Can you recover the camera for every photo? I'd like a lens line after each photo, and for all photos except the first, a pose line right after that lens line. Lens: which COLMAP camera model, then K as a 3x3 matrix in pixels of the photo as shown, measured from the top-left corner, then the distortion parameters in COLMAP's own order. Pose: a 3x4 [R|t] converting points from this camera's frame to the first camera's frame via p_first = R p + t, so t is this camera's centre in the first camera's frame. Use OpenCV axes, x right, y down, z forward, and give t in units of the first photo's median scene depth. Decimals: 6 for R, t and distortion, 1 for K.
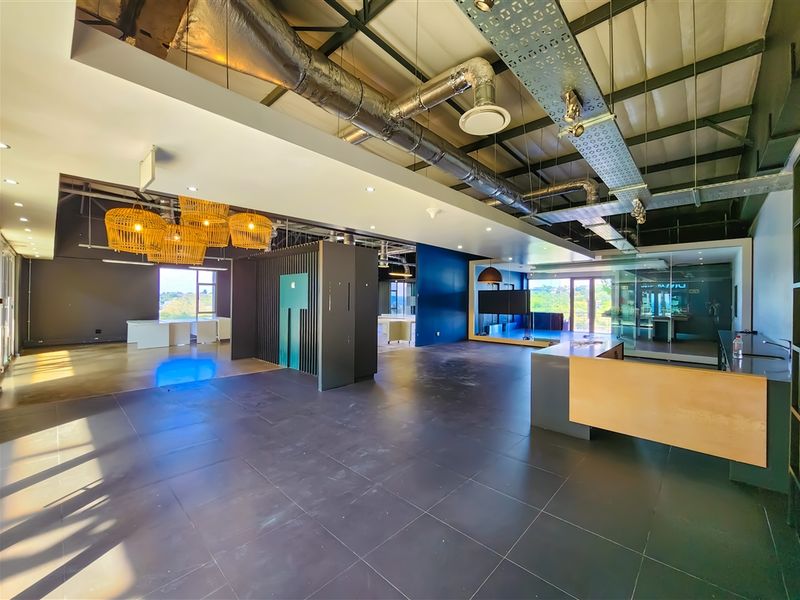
lens RADIAL K [[326.8, 0, 396.8], [0, 326.8, 297.7], [0, 0, 1]] dist [-0.001924, 0.000000]
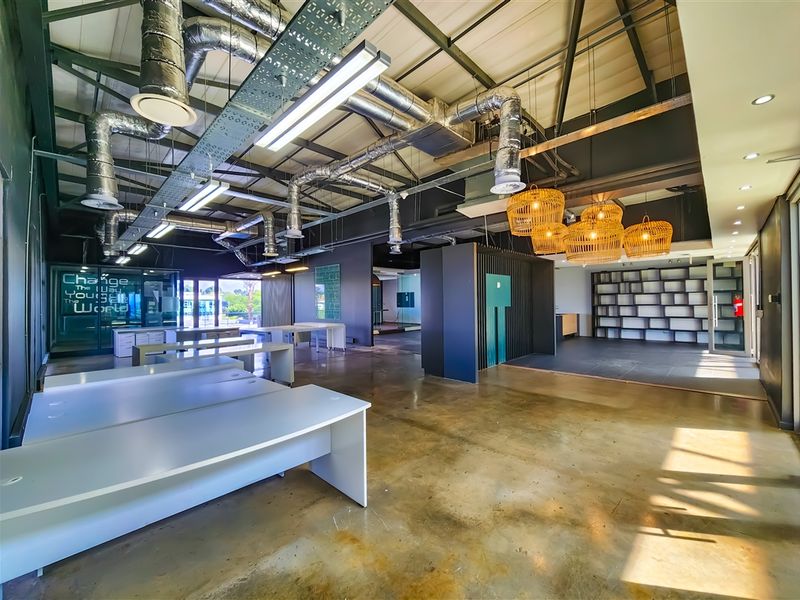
lens RADIAL K [[326.8, 0, 401.8], [0, 326.8, 297.4], [0, 0, 1]] dist [-0.001924, 0.000000]
pose [[0.012952, -0.000911, 0.999916, -0.813997], [0.006643, 0.999978, 0.000825, -0.000006], [-0.999894, 0.006631, 0.012957, 0.766312]]
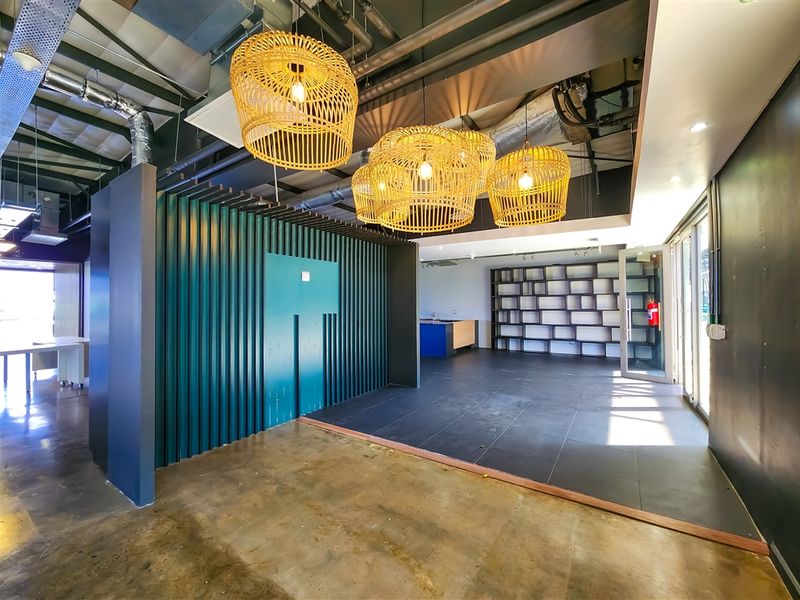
lens RADIAL K [[326.8, 0, 401.1], [0, 326.8, 295.5], [0, 0, 1]] dist [-0.001924, 0.000000]
pose [[-0.169231, 0.011120, 0.985514, -0.555520], [0.000060, 0.999936, -0.011273, 0.002510], [-0.985576, -0.001849, -0.169221, 0.546593]]
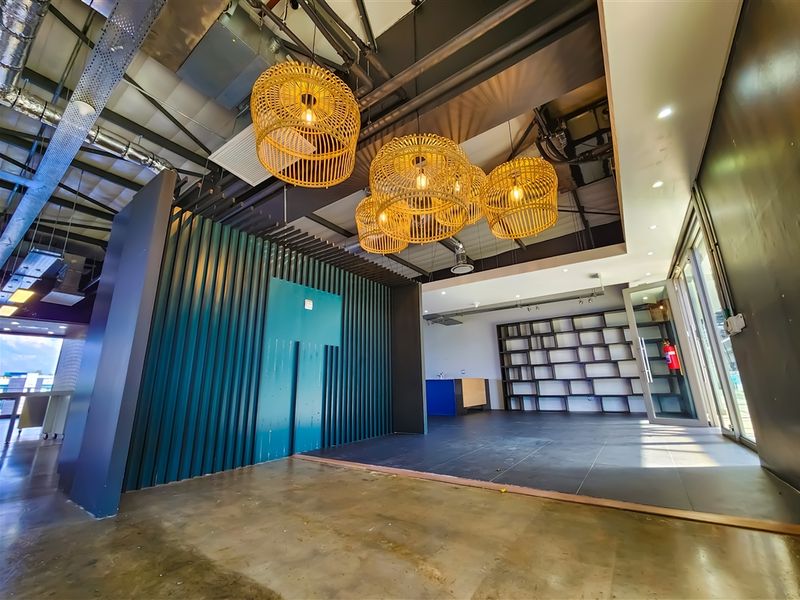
lens RADIAL K [[326.8, 0, 401.1], [0, 326.8, 296.0], [0, 0, 1]] dist [-0.001924, 0.000000]
pose [[-0.145718, 0.251567, 0.956807, -0.546714], [0.015371, 0.967589, -0.252061, 0.060286], [-0.989207, -0.022023, -0.144862, 0.540976]]
